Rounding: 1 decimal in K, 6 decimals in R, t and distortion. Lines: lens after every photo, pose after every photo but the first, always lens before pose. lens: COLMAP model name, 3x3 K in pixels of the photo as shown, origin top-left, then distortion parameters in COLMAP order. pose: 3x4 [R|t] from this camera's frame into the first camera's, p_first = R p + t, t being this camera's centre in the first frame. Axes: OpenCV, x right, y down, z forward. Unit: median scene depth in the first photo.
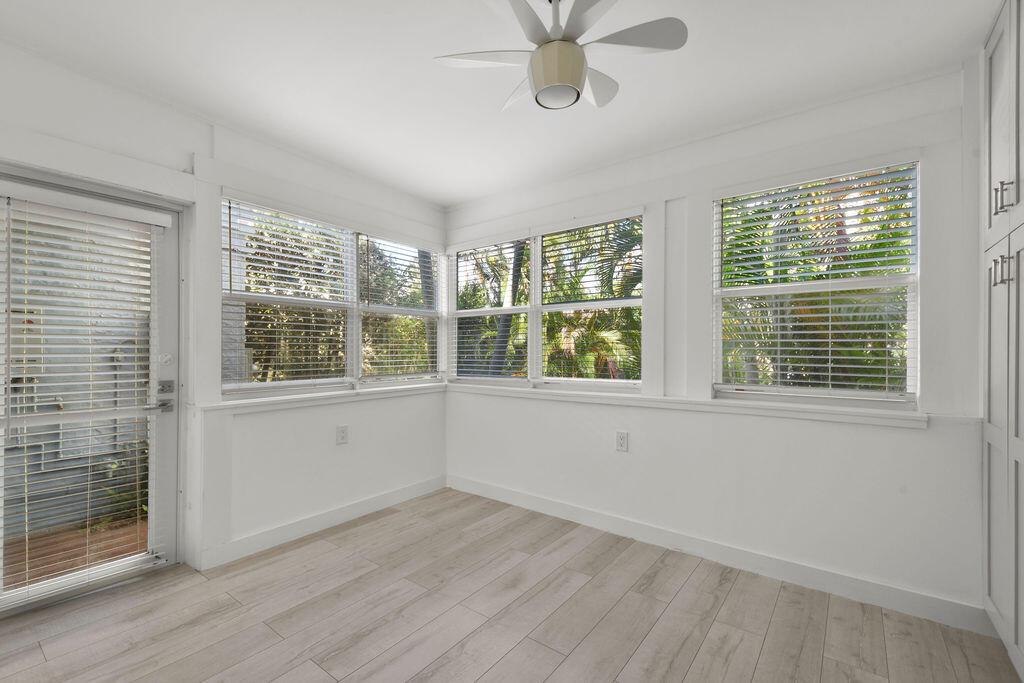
lens RADIAL K [[444.6, 0, 500.9], [0, 444.6, 350.6], [0, 0, 1]] dist [0.004716, -0.000079]
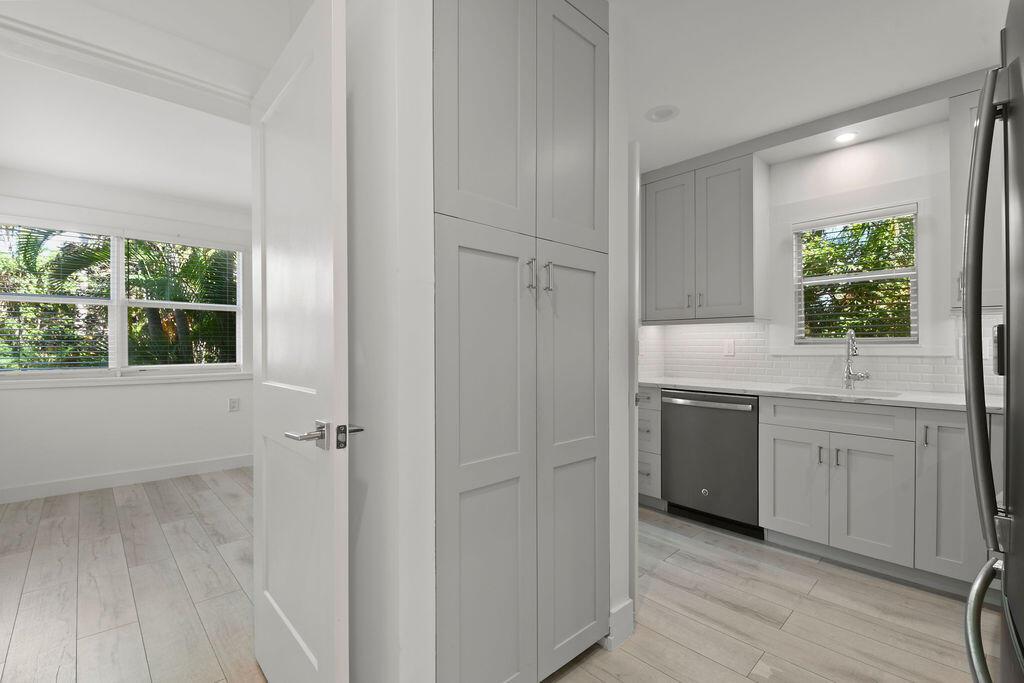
lens RADIAL K [[448.3, 0, 512.0], [0, 448.3, 341.5], [0, 0, 1]] dist [0.021701, -0.015514]
pose [[0.136414, 0.002783, 0.990648, -1.247883], [0.002383, 0.999992, -0.003138, 0.003392], [-0.990649, 0.002789, 0.136407, -0.141450]]
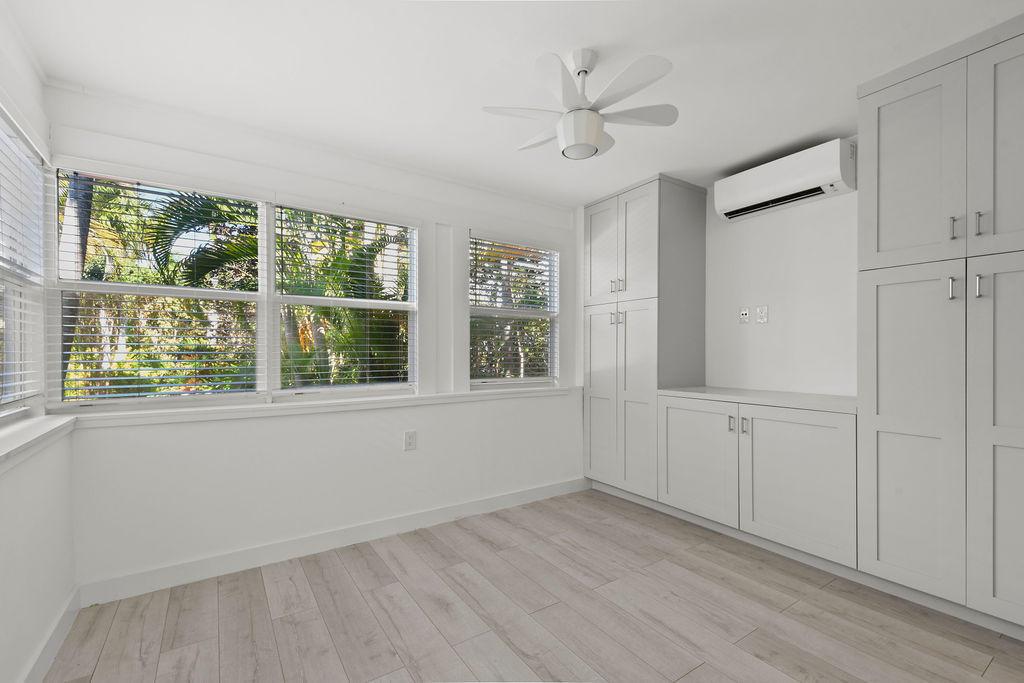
lens RADIAL K [[436.8, 0, 511.6], [0, 436.8, 360.1], [0, 0, 1]] dist [0.067203, -0.039589]
pose [[0.304392, -0.013356, 0.952453, -0.731368], [0.001812, 0.999908, 0.013442, 0.001974], [-0.952545, -0.002366, 0.304389, 0.526306]]
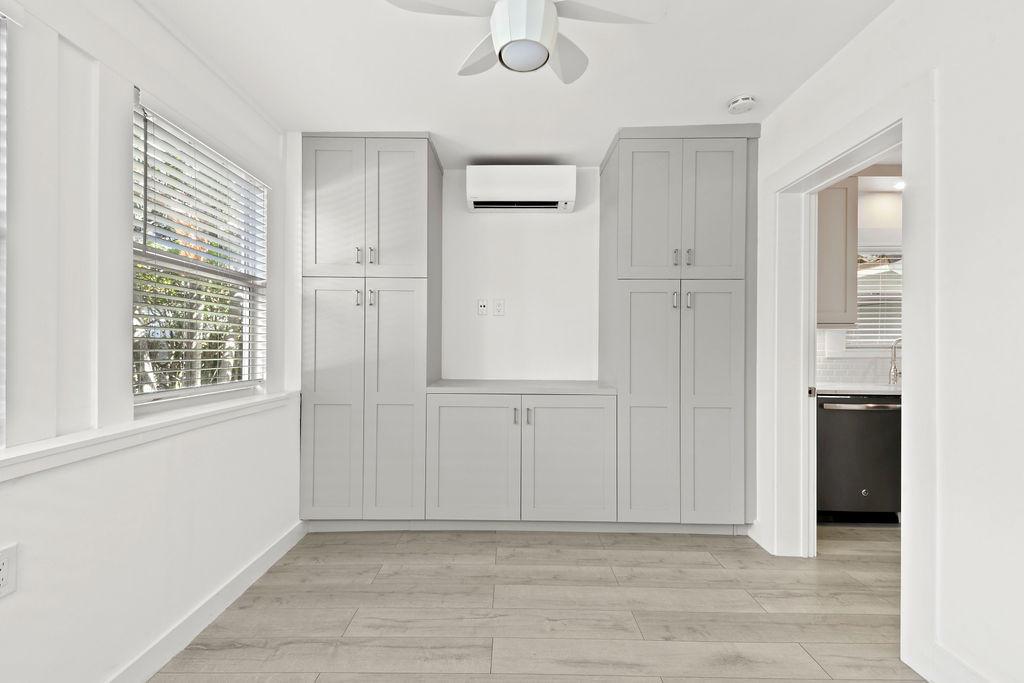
lens RADIAL K [[439.0, 0, 510.7], [0, 439.0, 344.7], [0, 0, 1]] dist [0.013597, -0.000522]
pose [[-0.615552, -0.004514, 0.788084, -0.355756], [-0.004727, 0.999987, 0.002035, -0.001034], [-0.788082, -0.002473, -0.615565, 1.016112]]
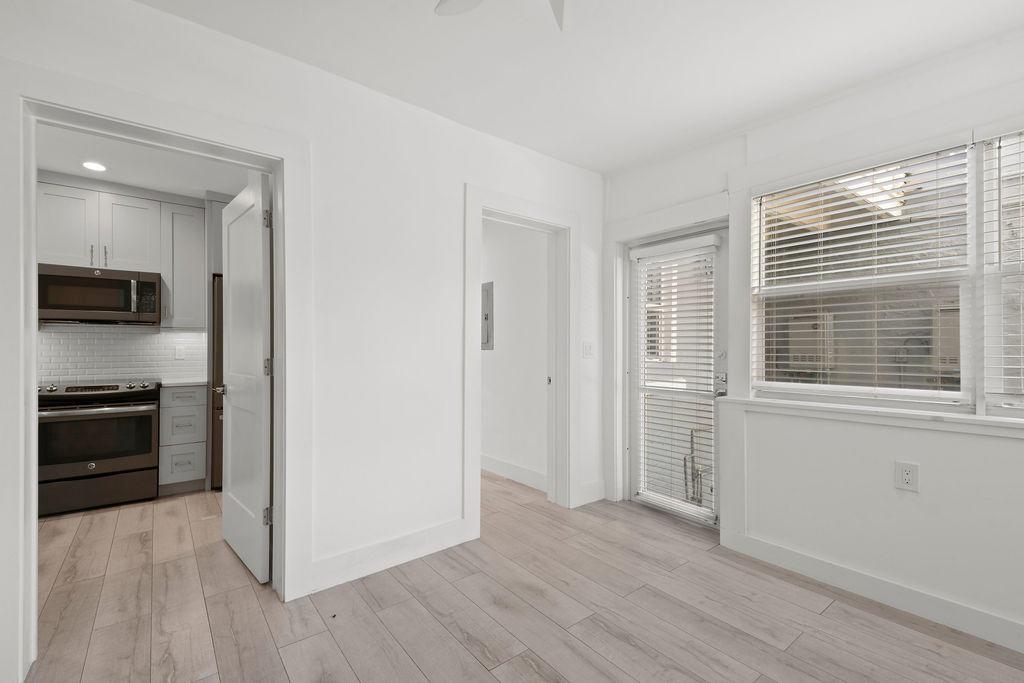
lens RADIAL K [[439.0, 0, 510.7], [0, 439.0, 344.7], [0, 0, 1]] dist [0.013597, -0.000522]
pose [[-0.240047, -0.009970, -0.970710, 0.516984], [-0.002967, 0.999950, -0.009537, 0.004292], [0.970757, 0.000590, -0.240065, 0.733697]]
